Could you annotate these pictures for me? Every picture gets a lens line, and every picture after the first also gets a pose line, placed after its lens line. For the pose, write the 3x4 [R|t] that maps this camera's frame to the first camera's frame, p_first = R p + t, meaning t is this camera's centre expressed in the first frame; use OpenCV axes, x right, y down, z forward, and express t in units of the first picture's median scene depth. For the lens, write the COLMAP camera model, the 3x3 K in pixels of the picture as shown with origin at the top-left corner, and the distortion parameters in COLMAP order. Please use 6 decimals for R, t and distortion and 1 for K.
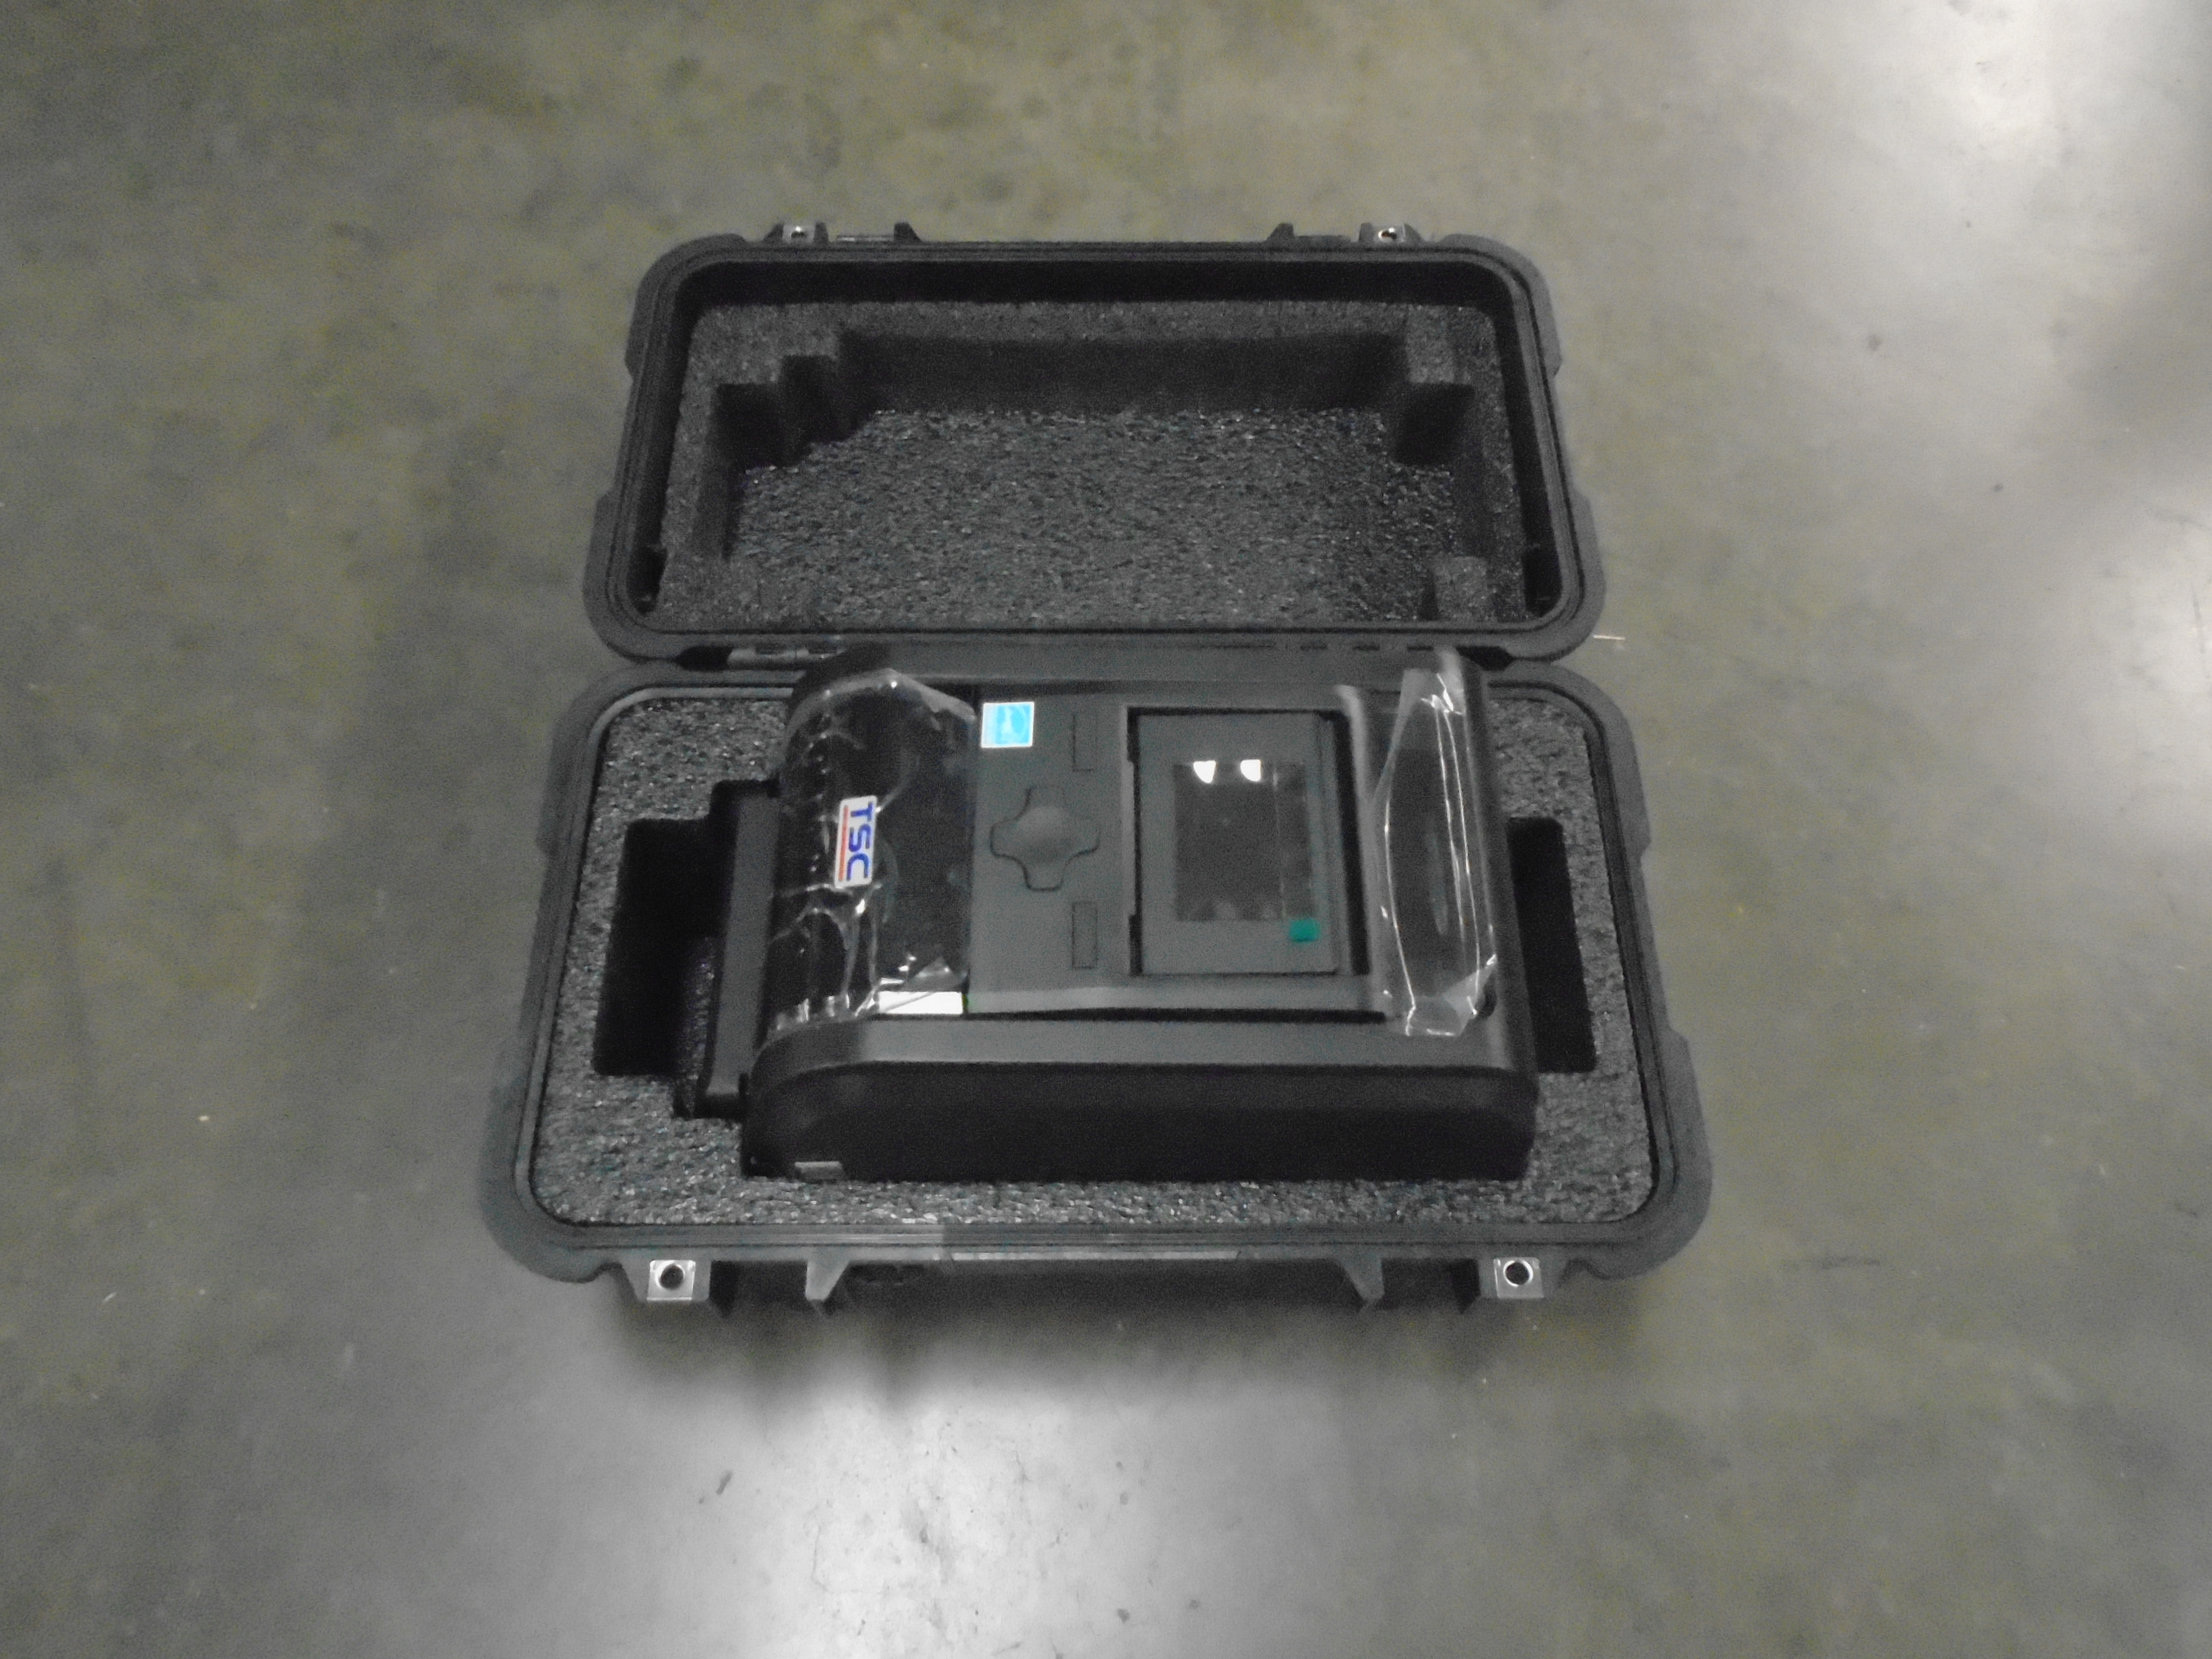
lens RADIAL K [[1701.6, 0, 1101.7], [0, 1701.6, 814.7], [0, 0, 1]] dist [-0.011215, 0.007536]
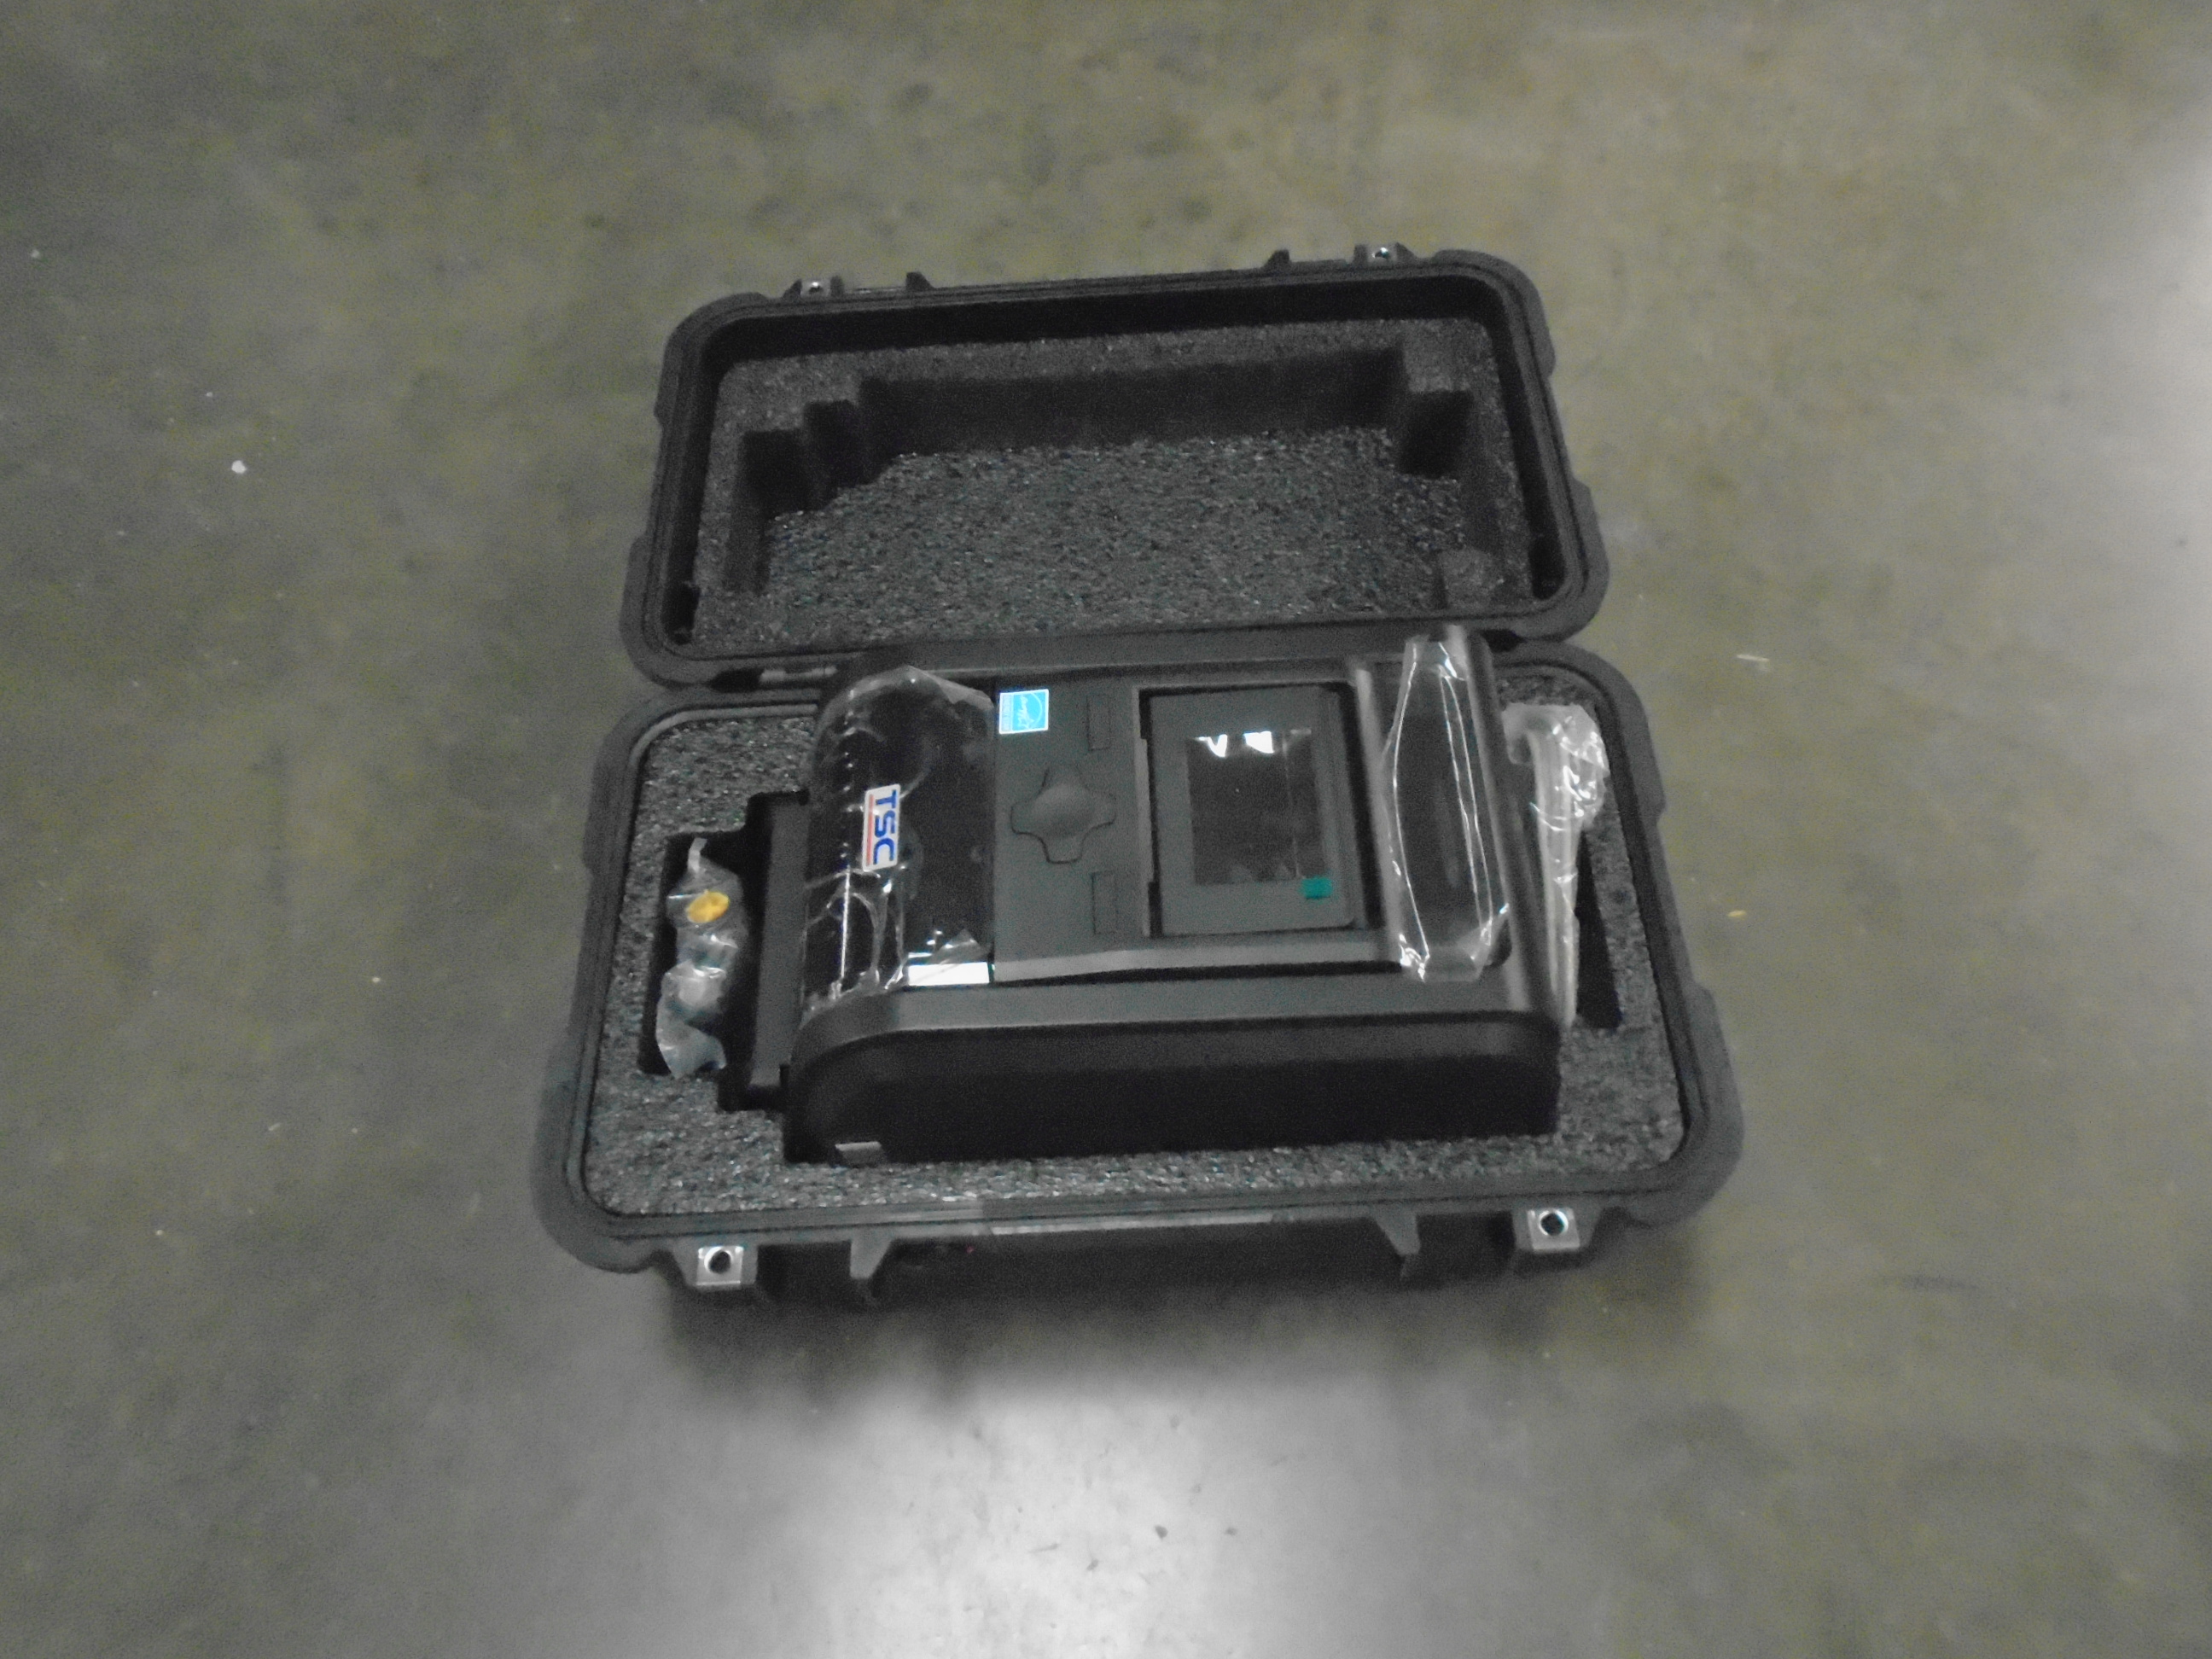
lens RADIAL K [[1701.6, 0, 1101.7], [0, 1701.6, 814.7], [0, 0, 1]] dist [-0.011215, 0.007536]
pose [[0.998107, -0.050378, -0.035264, 0.022630], [0.048239, 0.997087, -0.059074, 0.065103], [0.038138, 0.057261, 0.997631, -0.024641]]
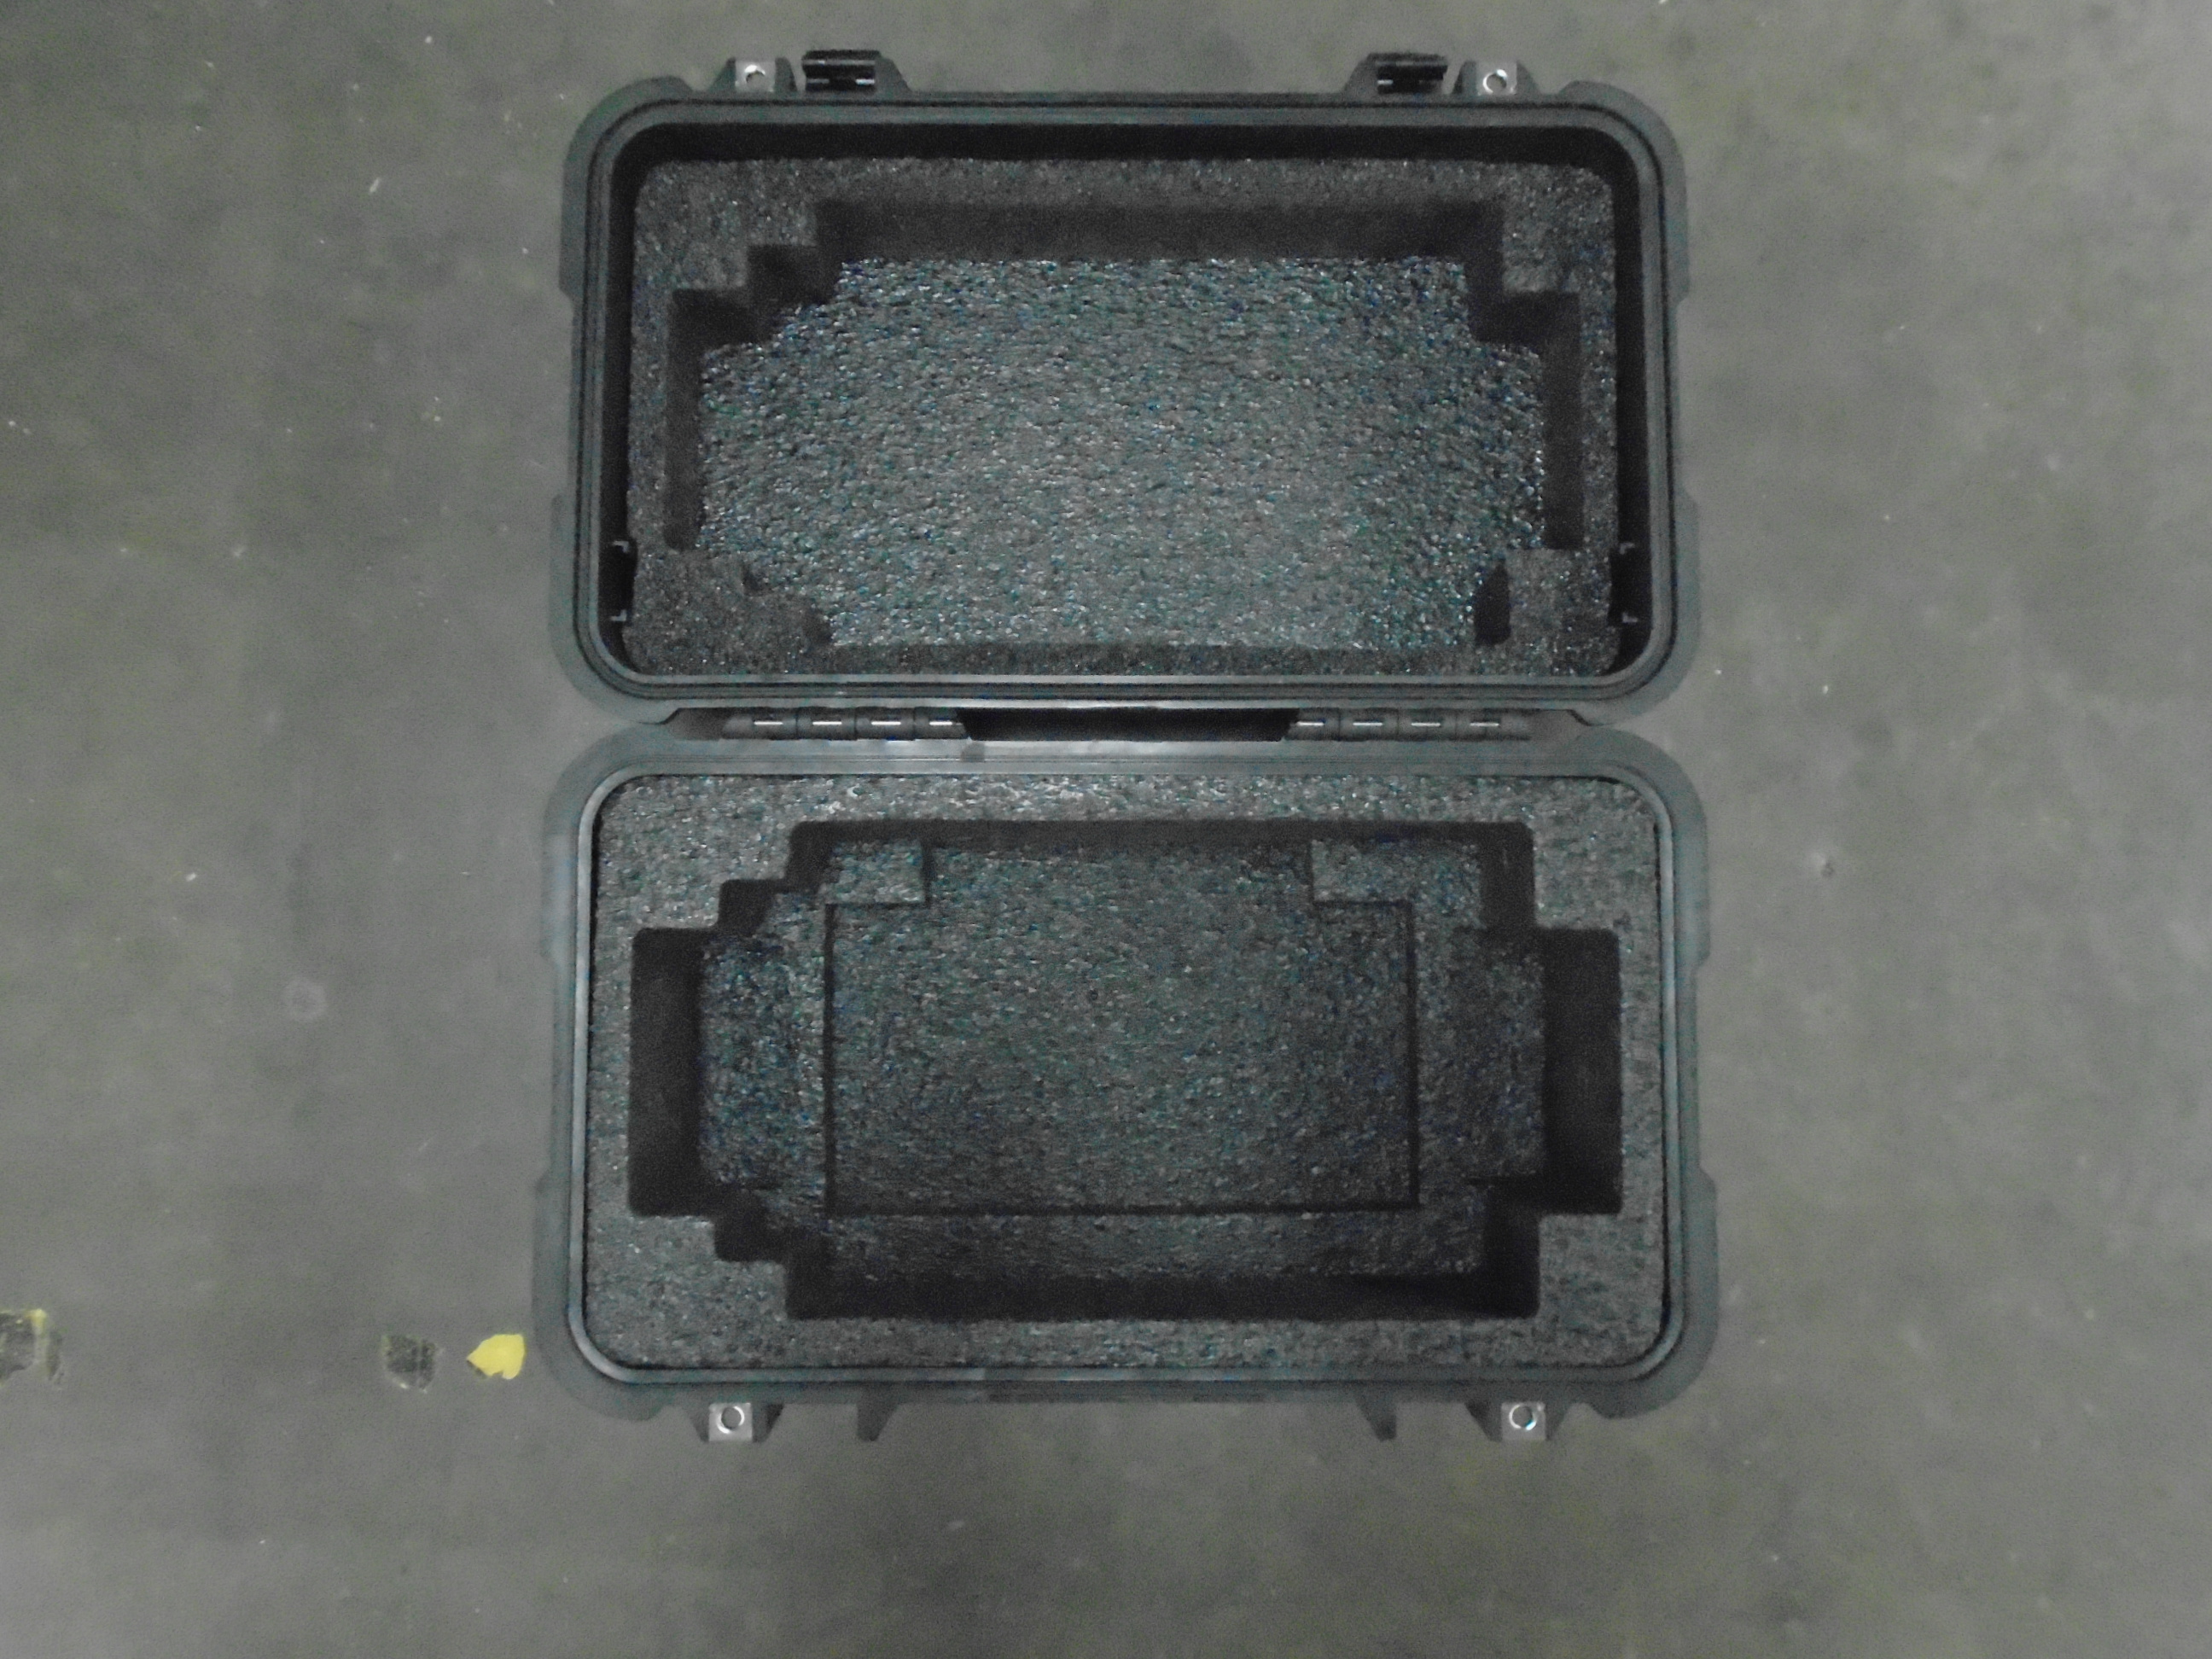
lens RADIAL K [[1701.6, 0, 1101.7], [0, 1701.6, 814.7], [0, 0, 1]] dist [-0.011215, 0.007536]
pose [[0.999990, 0.004001, 0.001884, -0.020031], [-0.004422, 0.908776, 0.417260, -0.451092], [-0.000043, -0.417265, 0.908785, 0.165981]]
